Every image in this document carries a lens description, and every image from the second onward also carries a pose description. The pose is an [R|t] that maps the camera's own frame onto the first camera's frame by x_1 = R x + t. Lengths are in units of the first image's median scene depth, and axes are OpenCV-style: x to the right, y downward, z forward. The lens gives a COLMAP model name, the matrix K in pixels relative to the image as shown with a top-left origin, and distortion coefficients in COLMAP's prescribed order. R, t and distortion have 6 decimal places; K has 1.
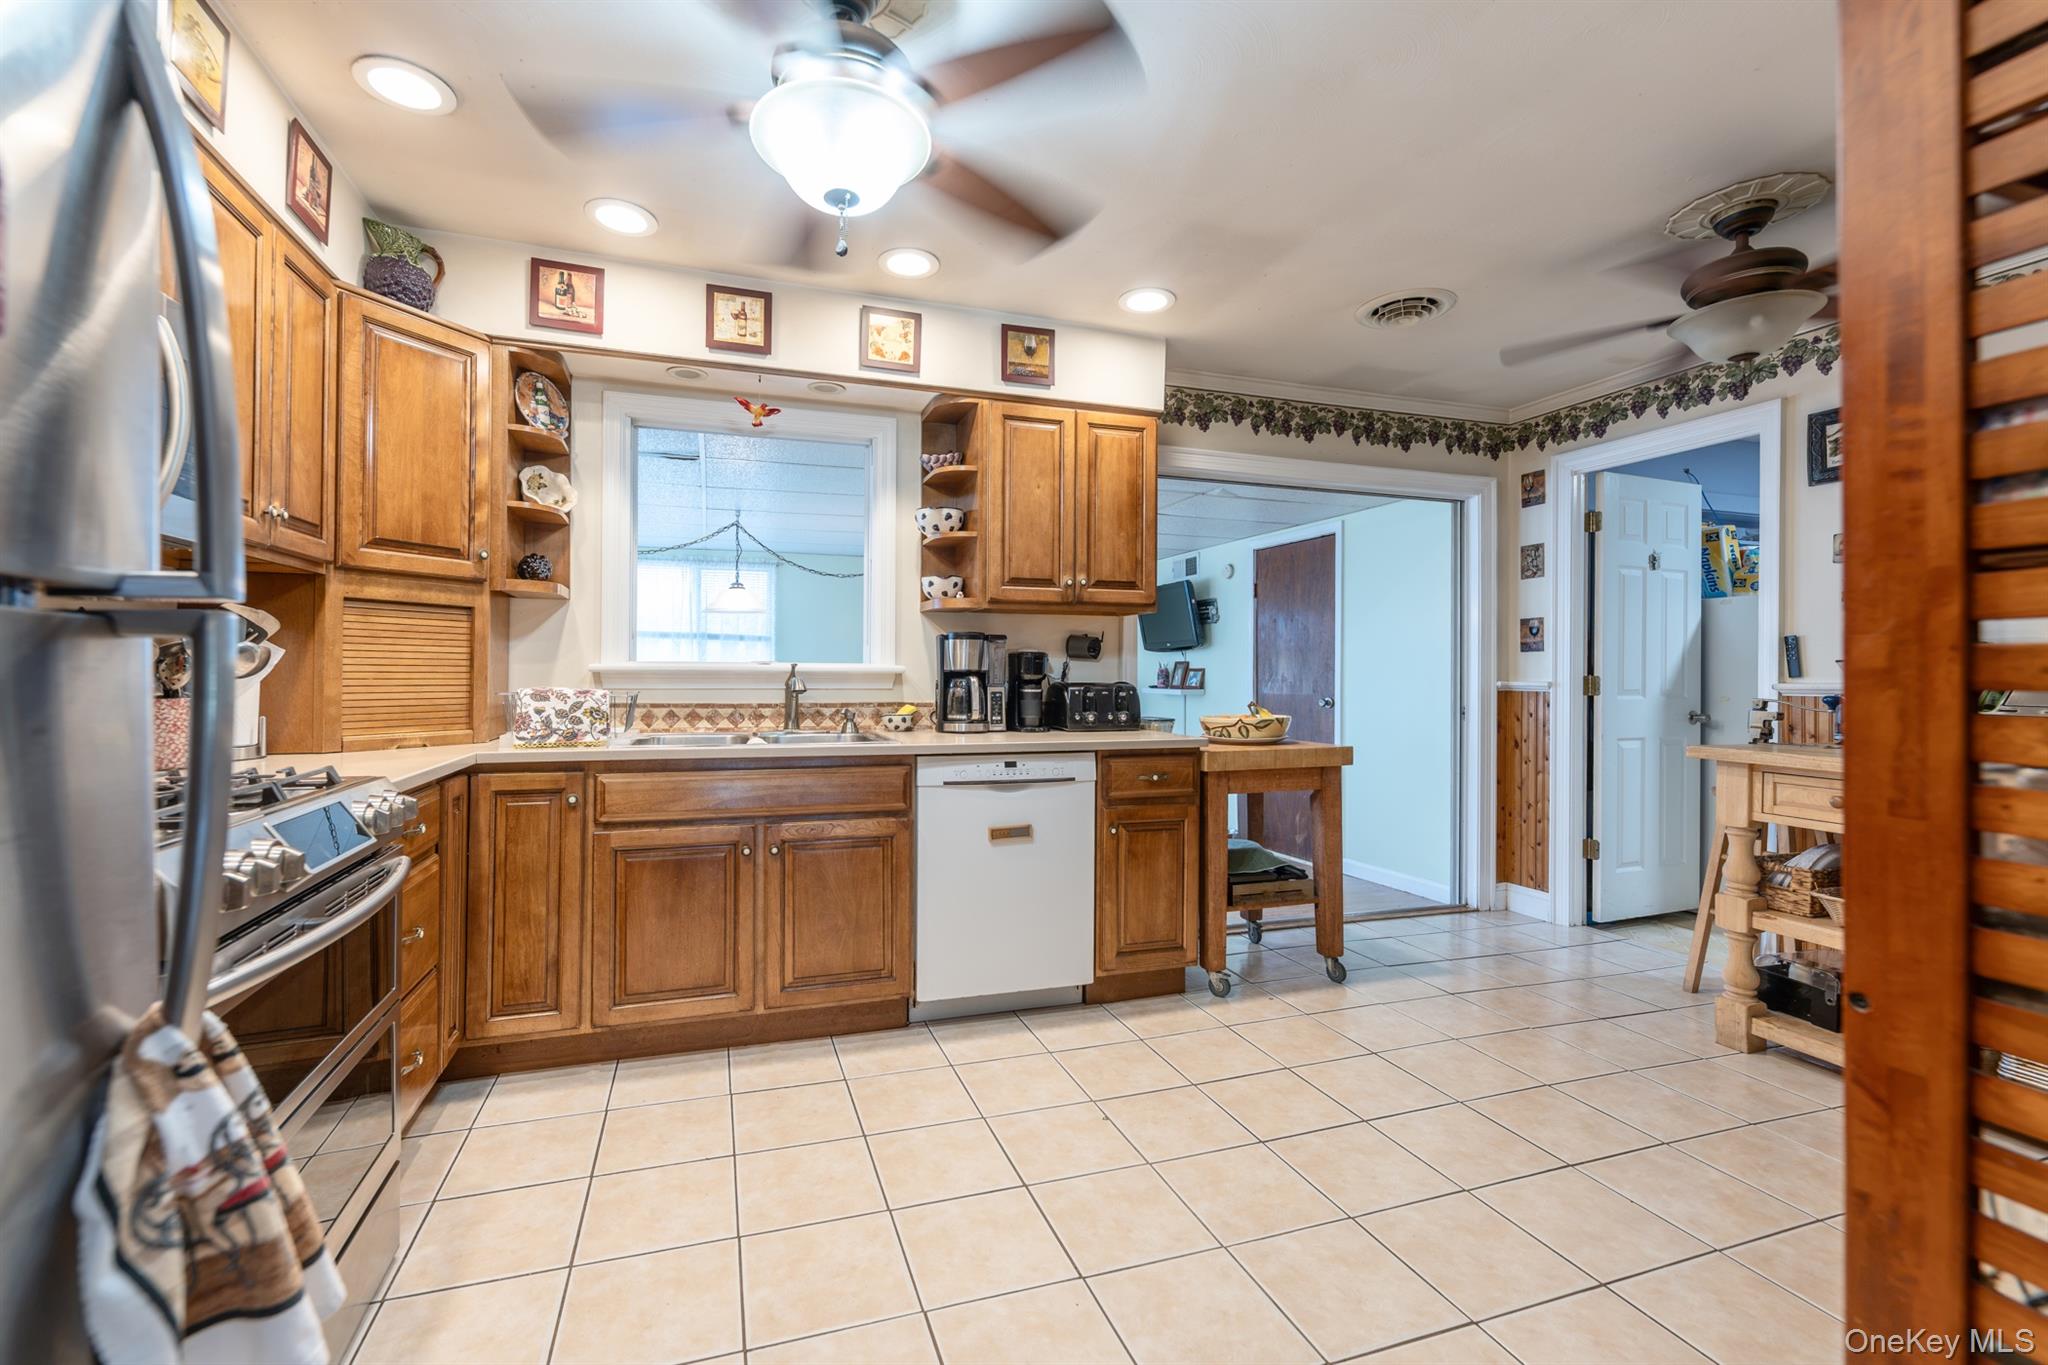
lens RADIAL K [[861.7, 0, 995.4], [0, 861.7, 669.6], [0, 0, 1]] dist [0.009585, -0.003224]
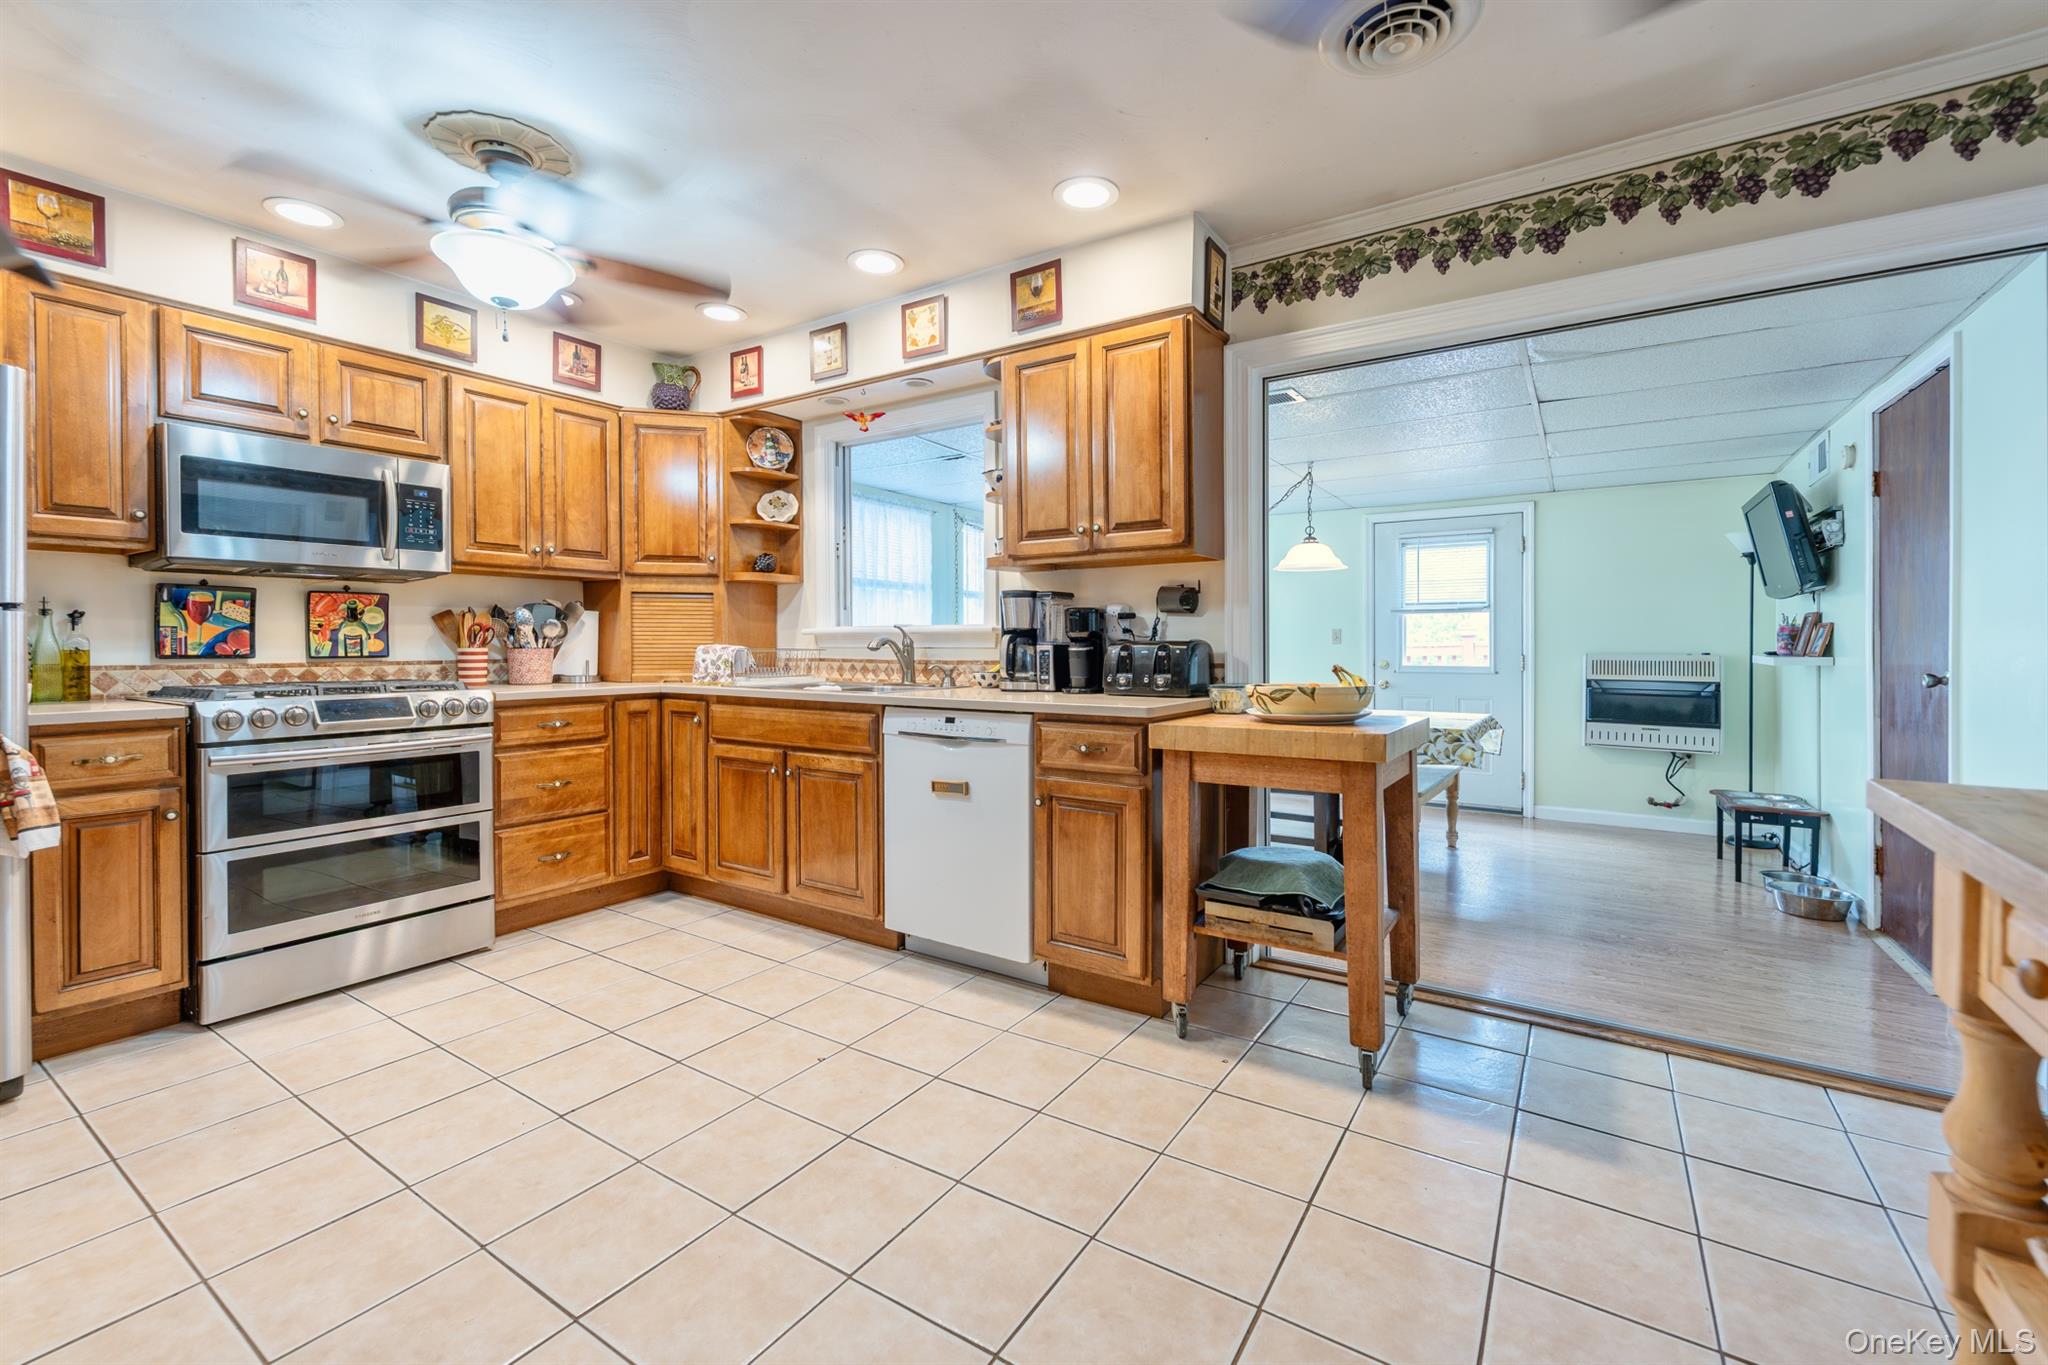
lens RADIAL K [[861.7, 0, 1035.3], [0, 861.7, 647.6], [0, 0, 1]] dist [0.009585, -0.003224]
pose [[0.626505, -0.002661, -0.779413, 0.767341], [0.008495, 0.999958, 0.003415, 0.019743], [0.779371, -0.008761, 0.626502, 0.393744]]
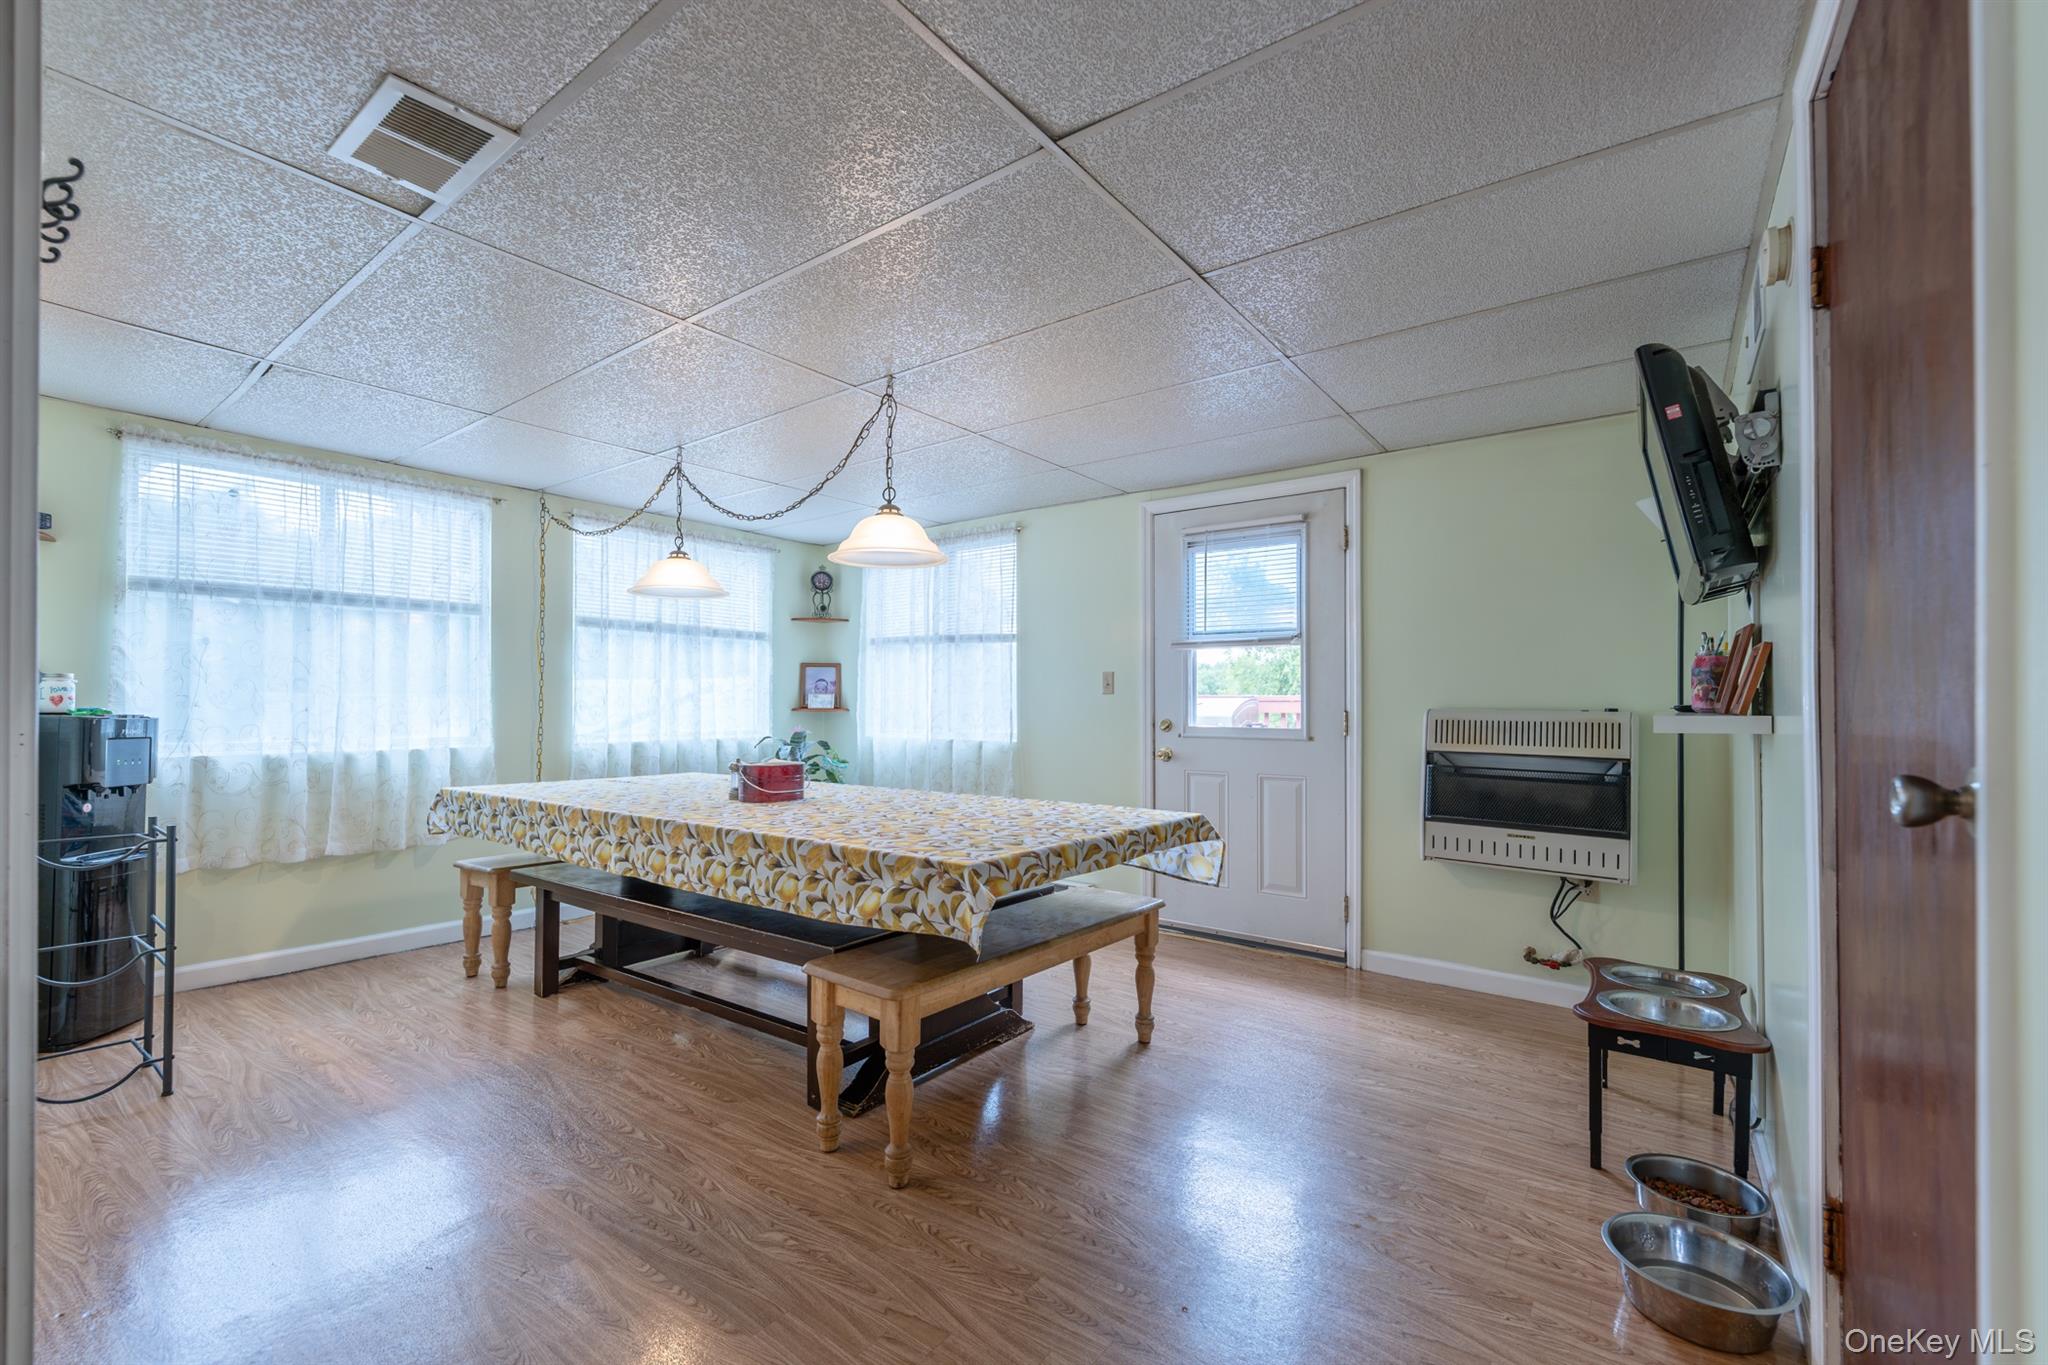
lens RADIAL K [[861.7, 0, 1057.1], [0, 861.7, 689.4], [0, 0, 1]] dist [0.009585, -0.003224]
pose [[0.584653, -0.013720, -0.811167, 0.706730], [0.004957, 0.999899, -0.013339, 0.034739], [0.811268, 0.003778, 0.584662, 1.317075]]
